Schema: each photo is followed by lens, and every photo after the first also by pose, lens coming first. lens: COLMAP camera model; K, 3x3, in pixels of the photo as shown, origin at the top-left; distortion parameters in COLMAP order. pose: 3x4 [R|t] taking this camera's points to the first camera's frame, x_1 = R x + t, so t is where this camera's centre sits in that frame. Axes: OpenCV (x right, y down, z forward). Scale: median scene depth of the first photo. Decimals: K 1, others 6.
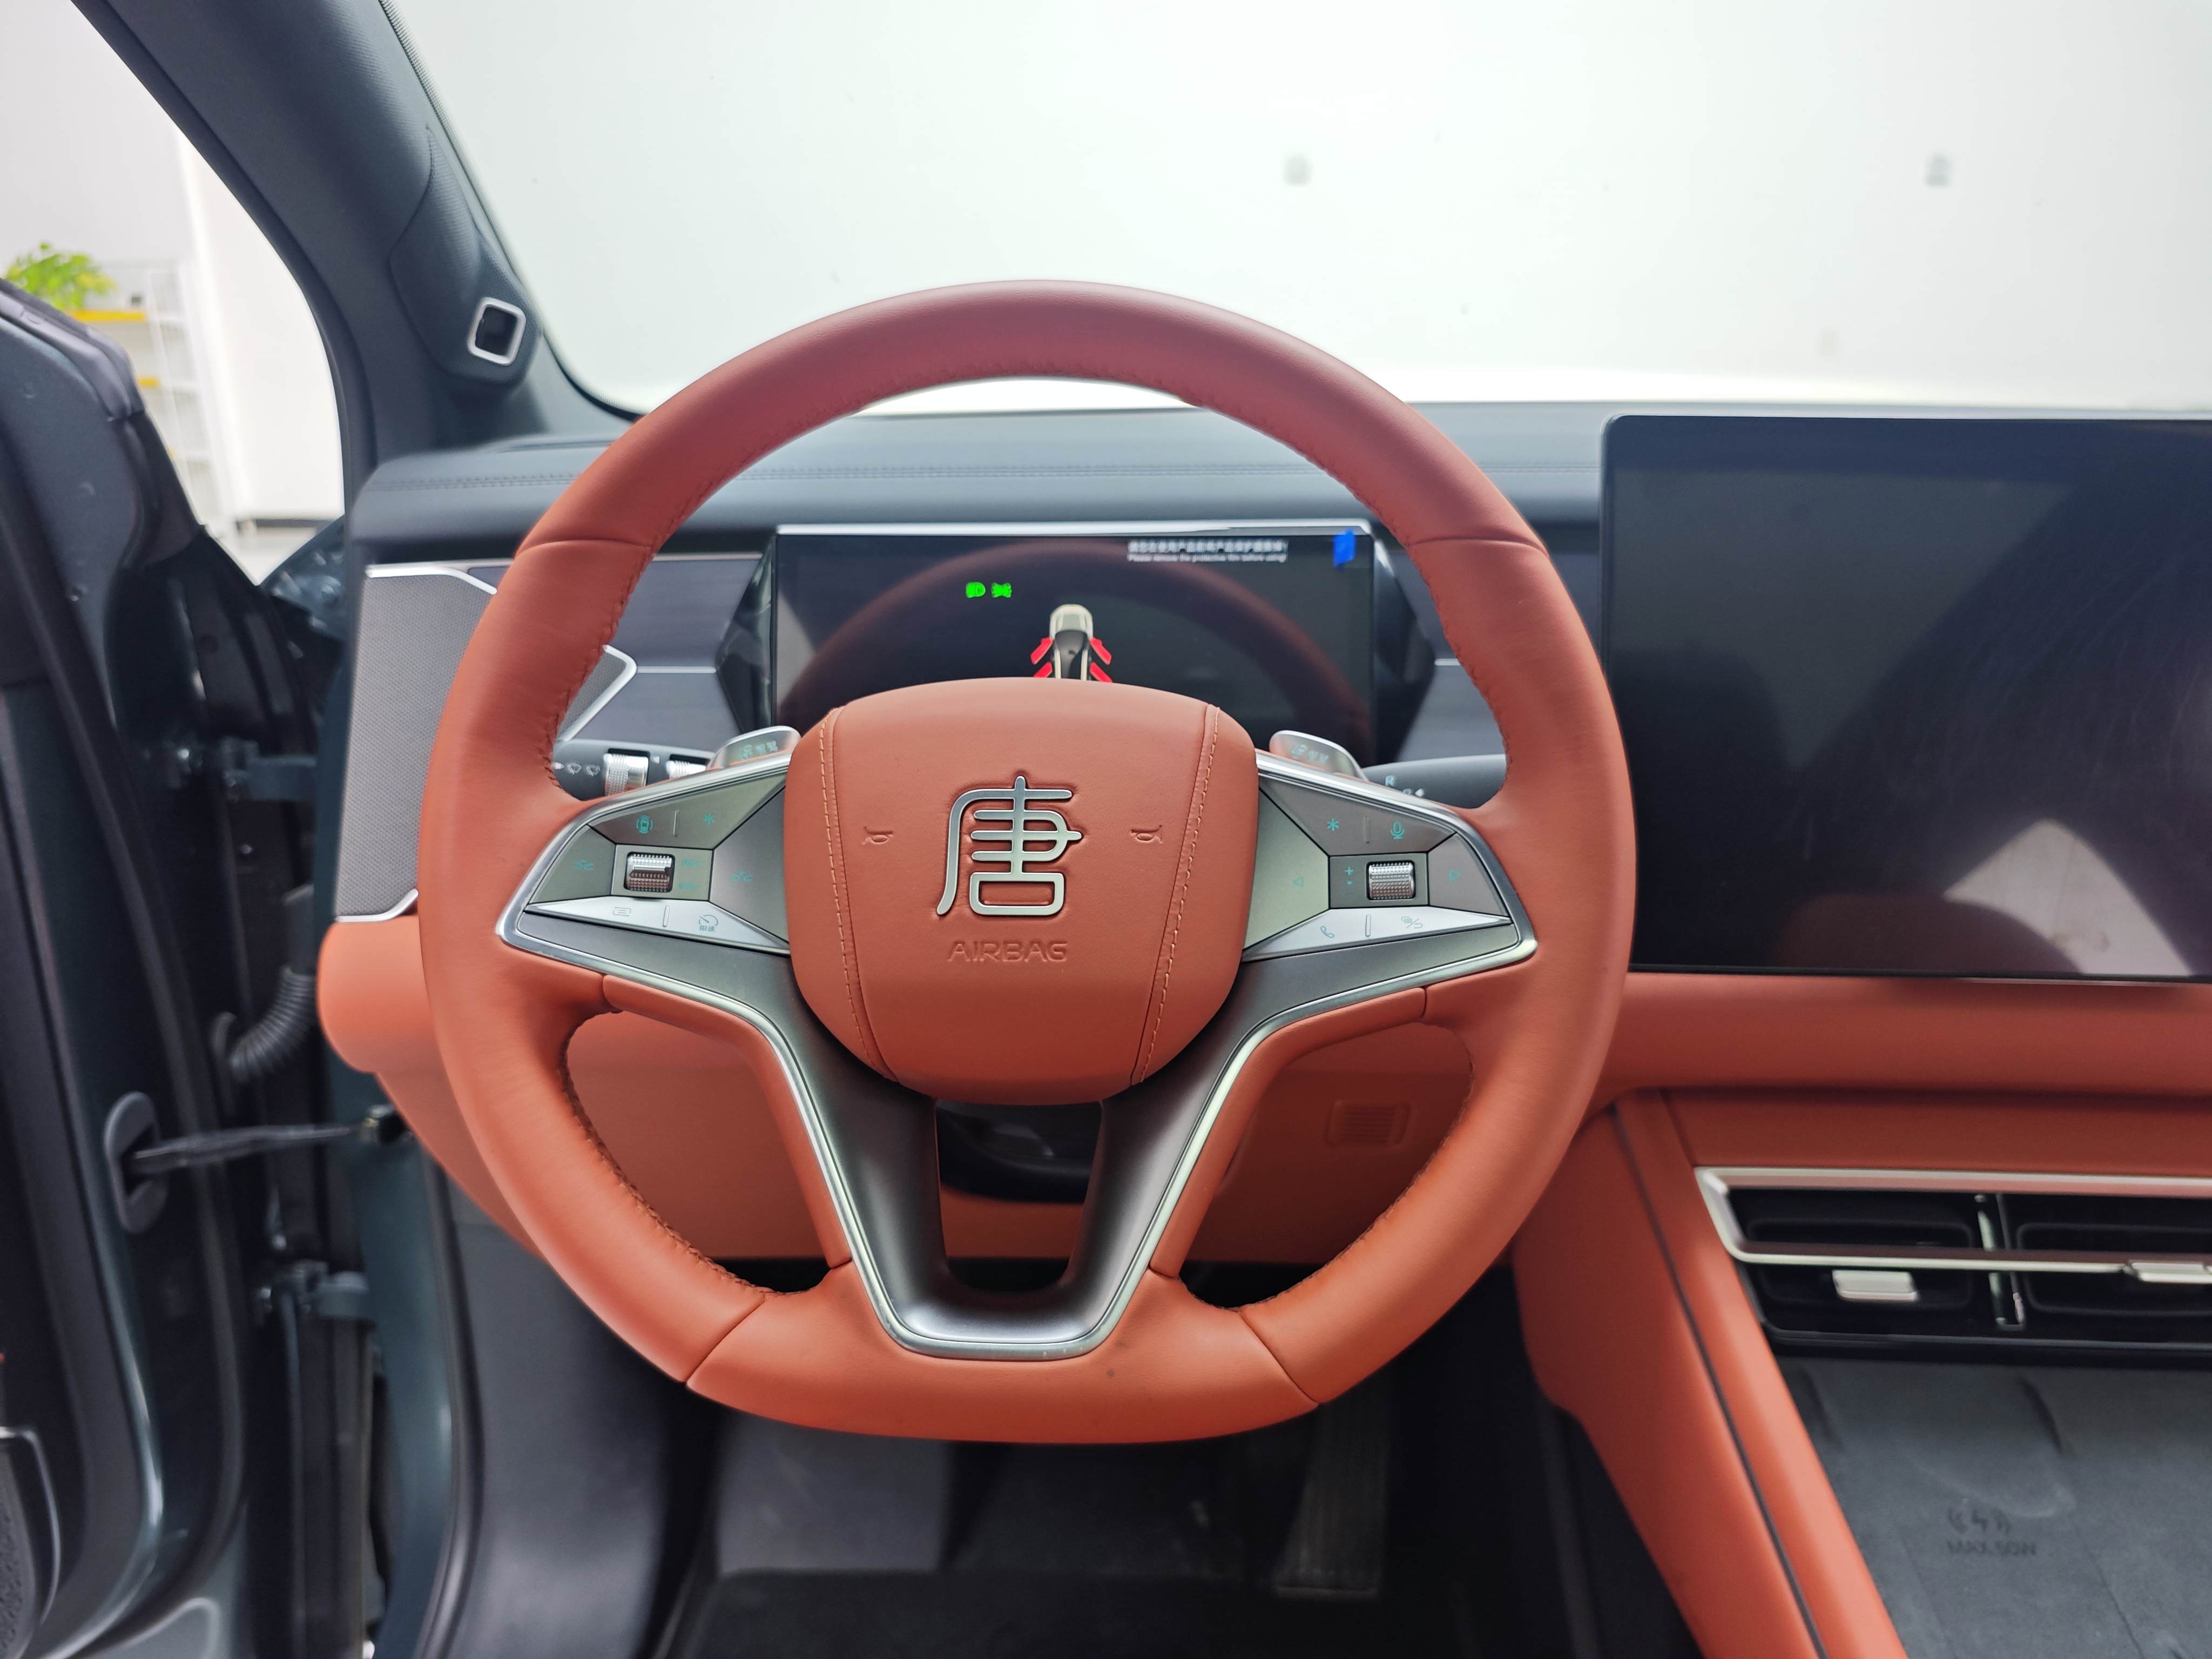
lens RADIAL K [[1621.7, 0, 1104.0], [0, 1621.7, 842.1], [0, 0, 1]] dist [-0.042158, 0.031253]
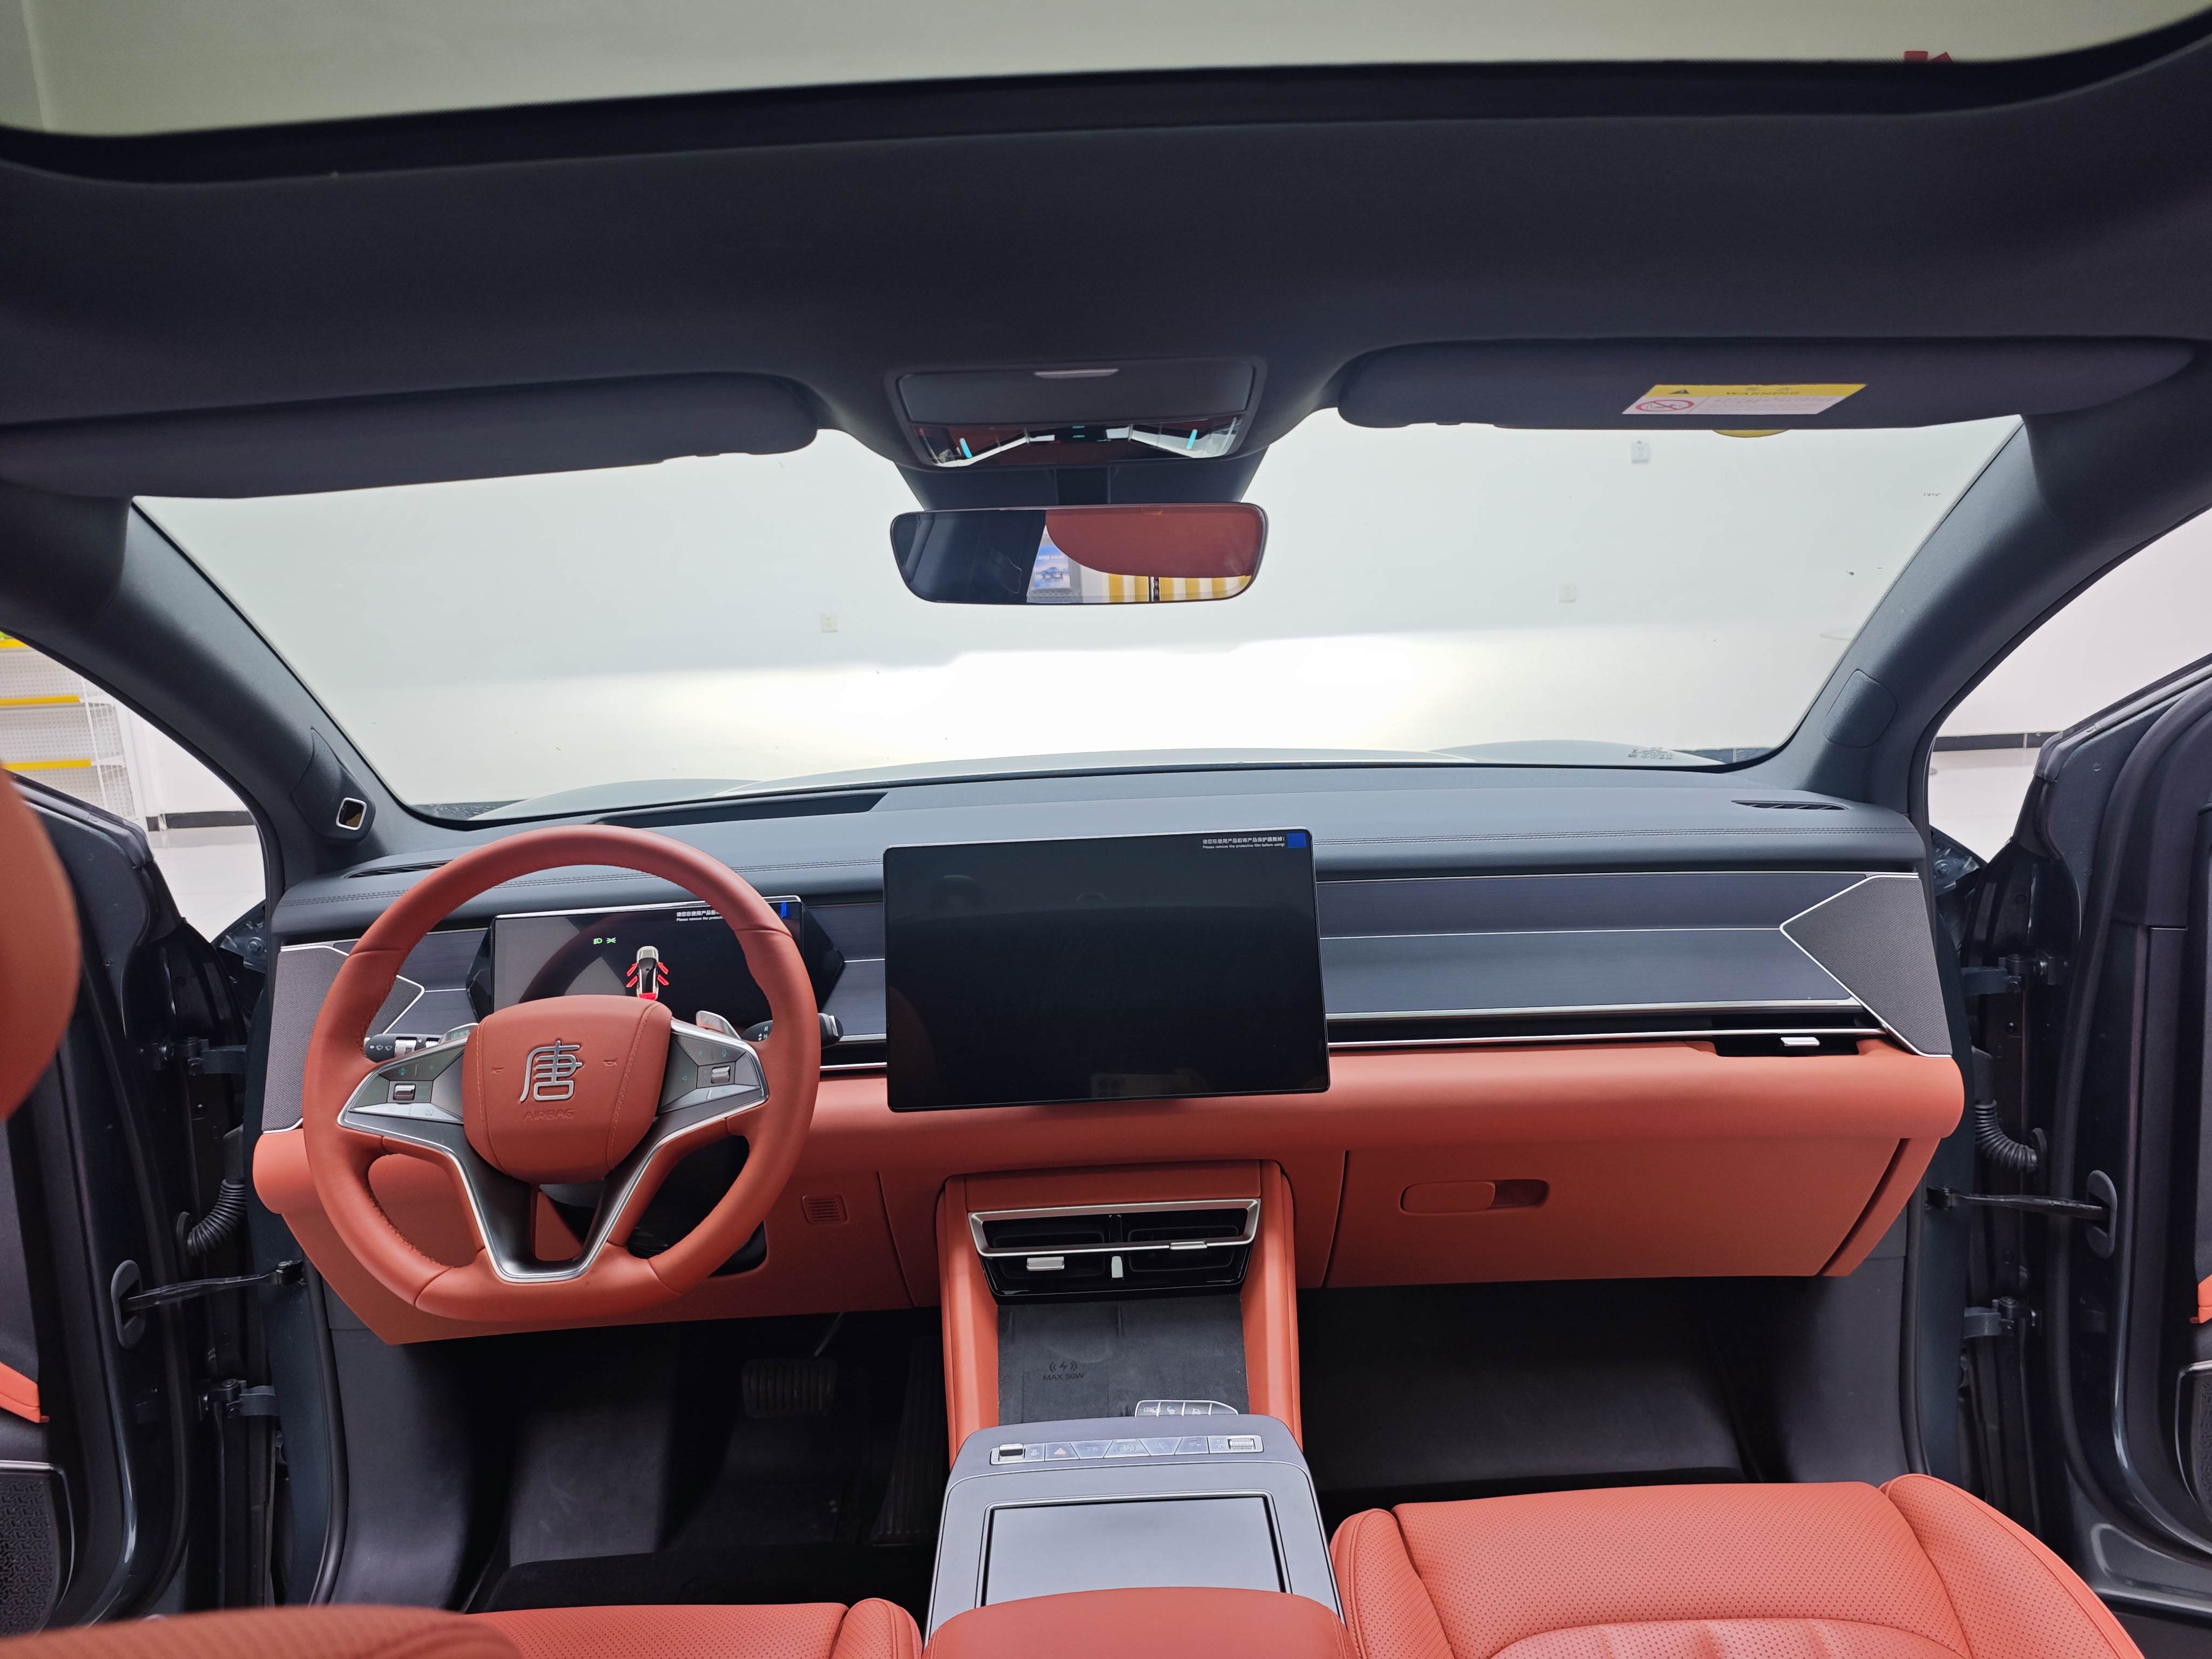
lens RADIAL K [[1621.7, 0, 1135.6], [0, 1621.7, 818.6], [0, 0, 1]] dist [-0.042158, 0.031253]
pose [[0.996047, -0.057287, 0.067887, 0.486018], [0.066816, 0.986785, -0.147615, 0.032859], [-0.058534, 0.151567, 0.986712, -1.080126]]
